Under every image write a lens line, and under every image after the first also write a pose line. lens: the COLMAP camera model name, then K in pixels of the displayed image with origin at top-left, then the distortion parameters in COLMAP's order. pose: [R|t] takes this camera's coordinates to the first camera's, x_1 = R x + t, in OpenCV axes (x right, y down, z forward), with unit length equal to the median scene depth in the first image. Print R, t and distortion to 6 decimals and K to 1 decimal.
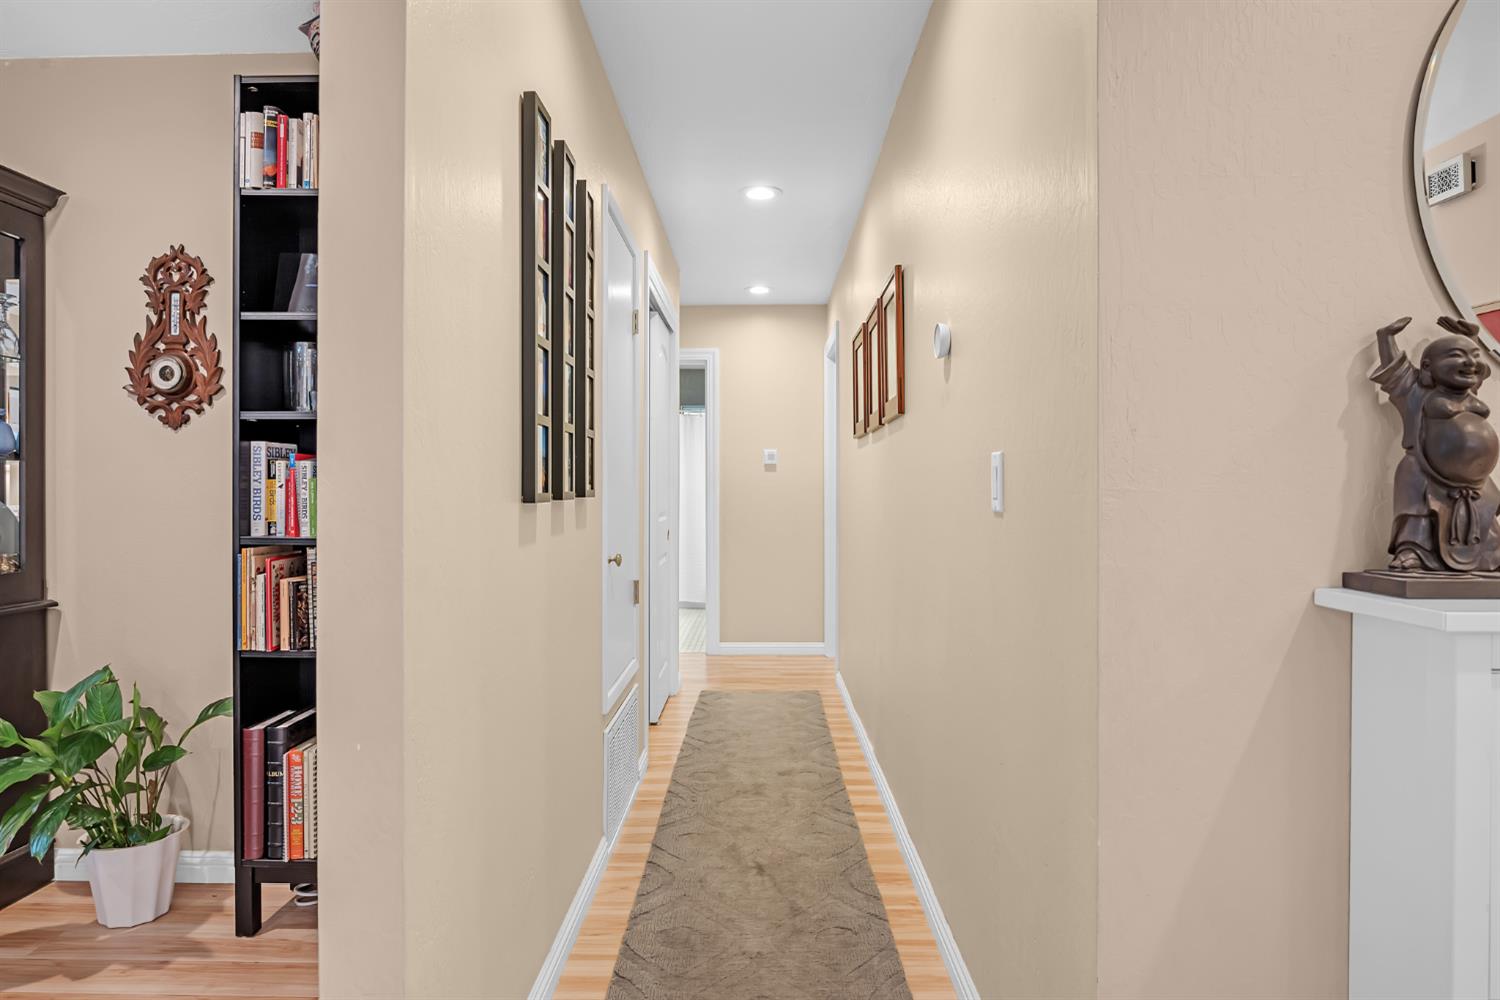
lens RADIAL K [[882.5, 0, 747.3], [0, 882.5, 494.3], [0, 0, 1]] dist [-0.008644, 0.004035]
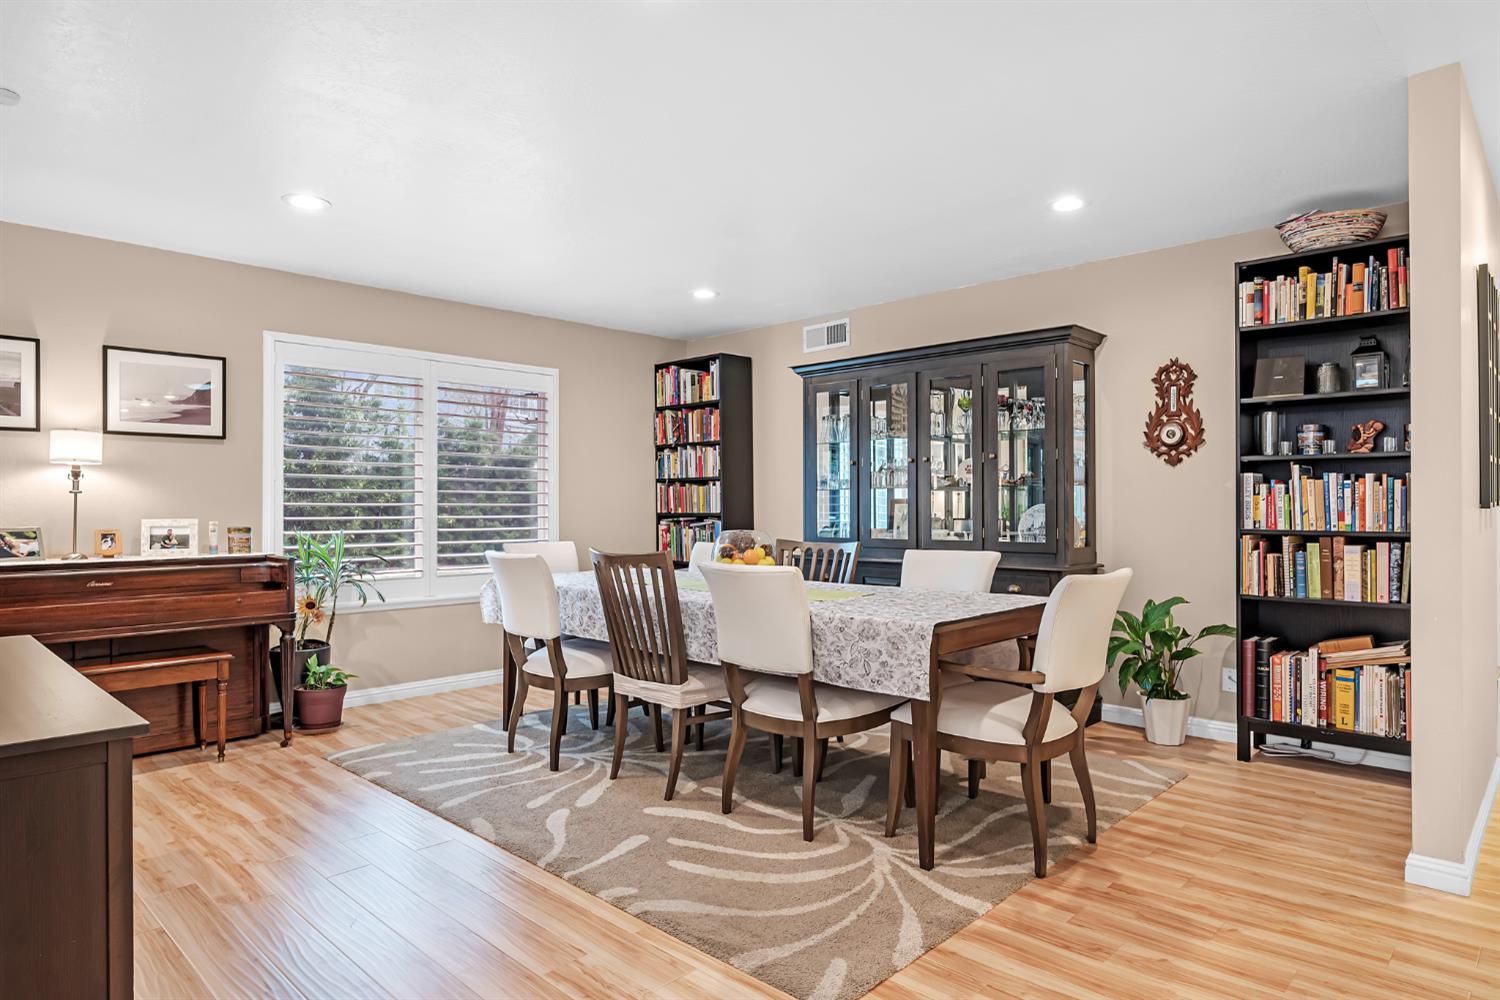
lens RADIAL K [[882.5, 0, 756.0], [0, 882.5, 497.1], [0, 0, 1]] dist [-0.008644, 0.004035]
pose [[0.734006, -0.006218, -0.679115, -0.097835], [-0.004427, 0.999893, -0.013940, 0.014571], [0.679129, 0.013238, 0.733900, -0.899784]]
